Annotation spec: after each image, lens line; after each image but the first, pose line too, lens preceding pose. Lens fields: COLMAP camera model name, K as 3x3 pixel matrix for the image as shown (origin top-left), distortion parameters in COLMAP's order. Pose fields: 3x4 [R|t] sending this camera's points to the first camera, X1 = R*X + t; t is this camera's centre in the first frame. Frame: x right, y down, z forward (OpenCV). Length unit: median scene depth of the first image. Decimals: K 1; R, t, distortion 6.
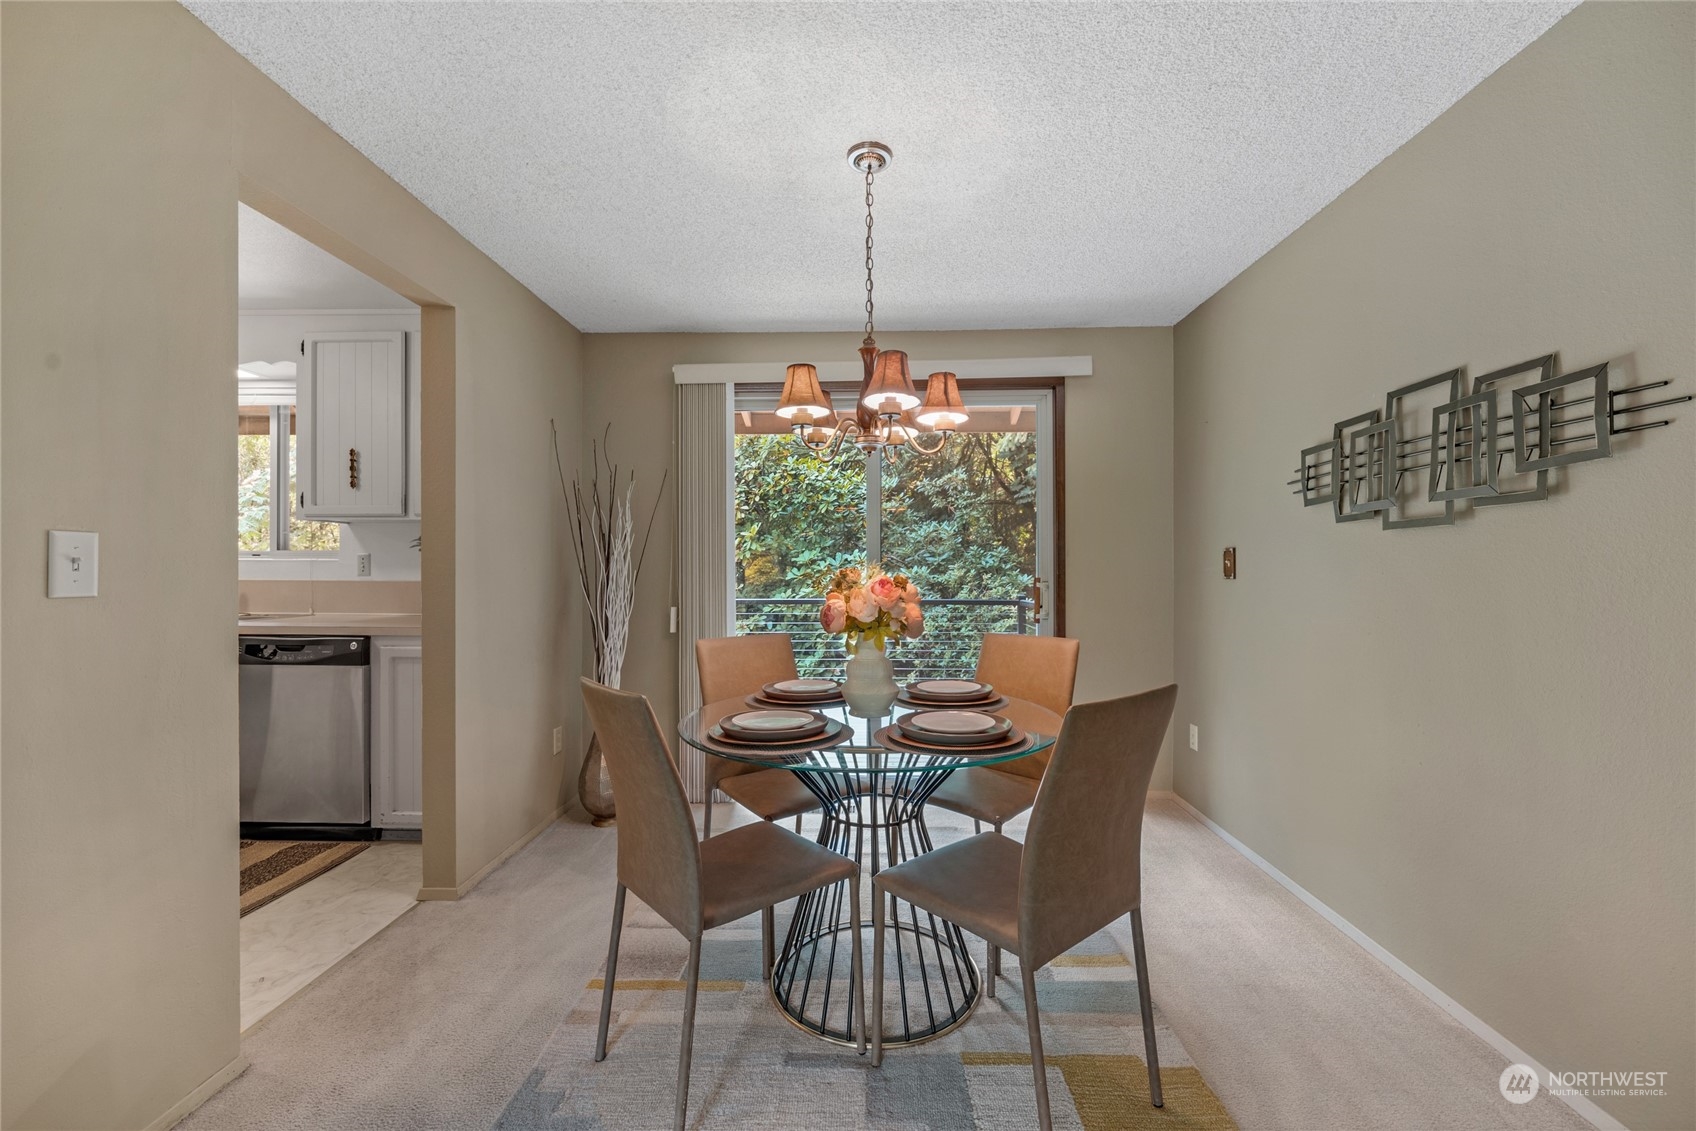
lens RADIAL K [[669.7, 0, 851.3], [0, 669.7, 564.6], [0, 0, 1]] dist [0.006406, -0.000258]
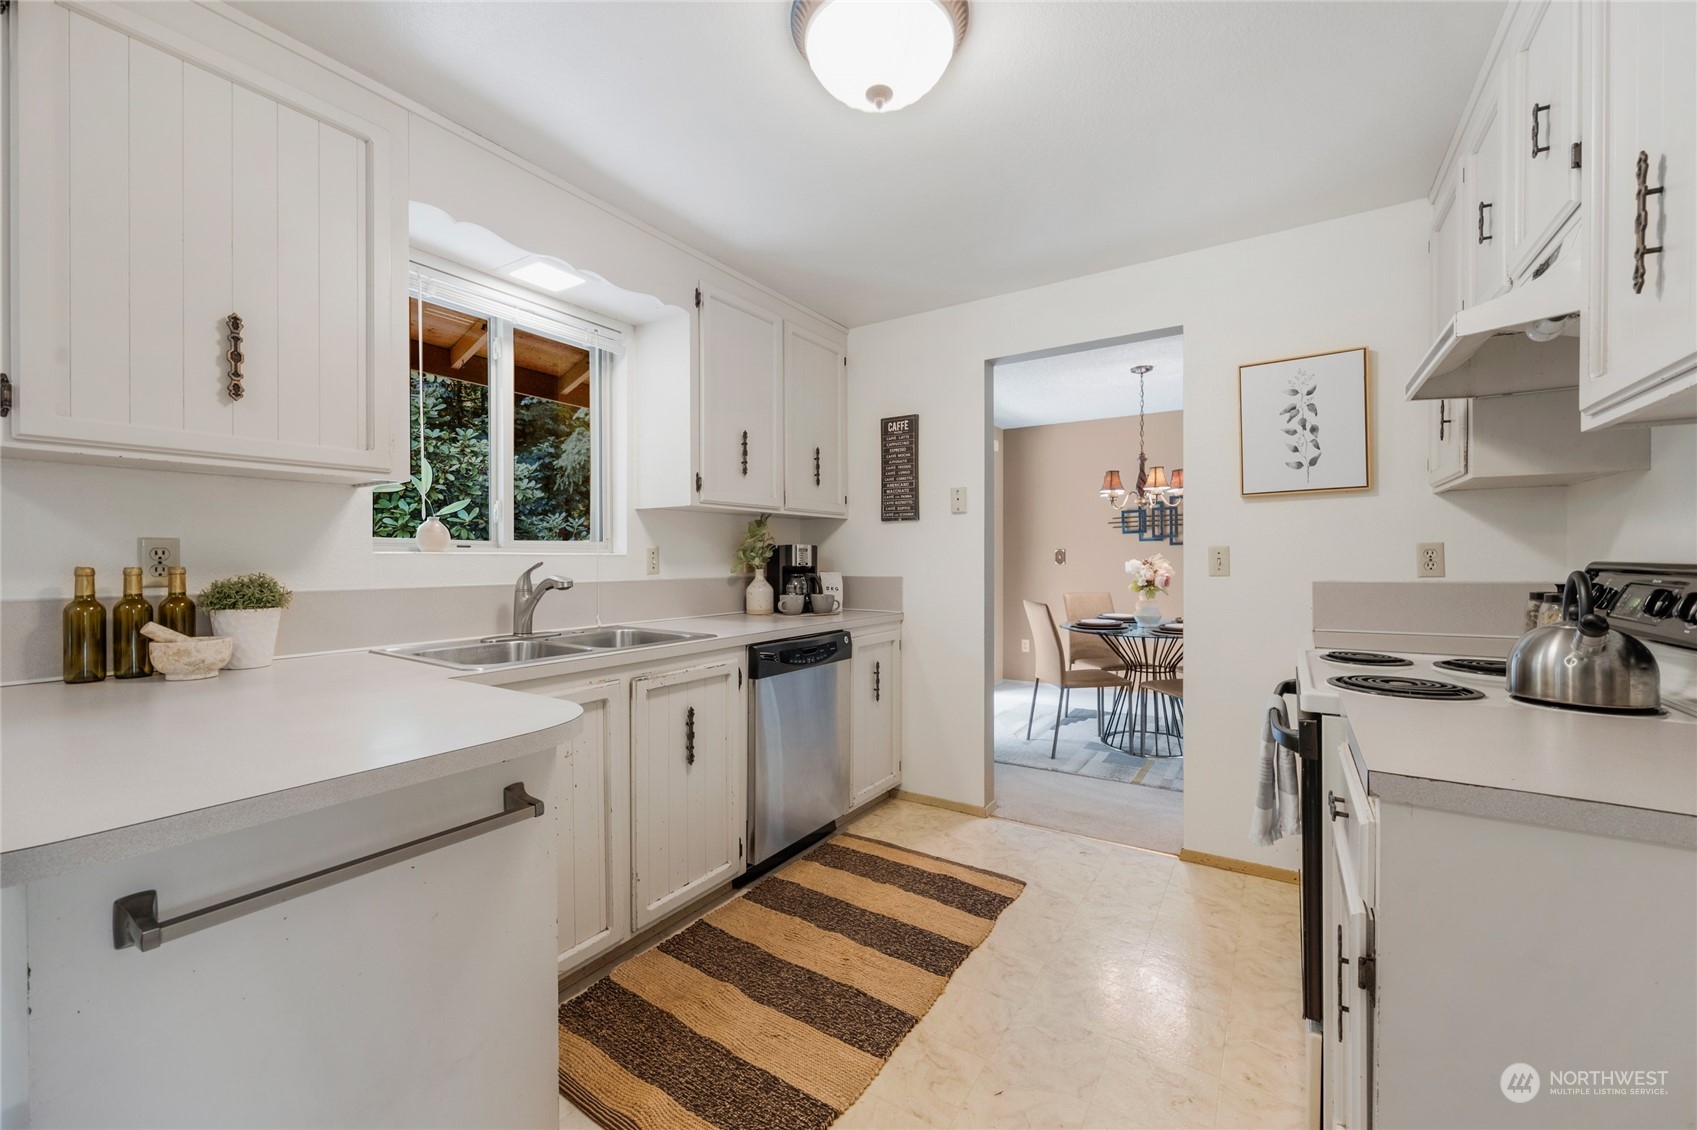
lens RADIAL K [[670.1, 0, 851.4], [0, 670.1, 562.6], [0, 0, 1]] dist [0.006406, -0.000258]
pose [[0.524921, -0.010527, 0.851086, -1.822375], [0.000673, 0.999928, 0.011954, -0.009456], [-0.851151, -0.005702, 0.524890, 0.527059]]
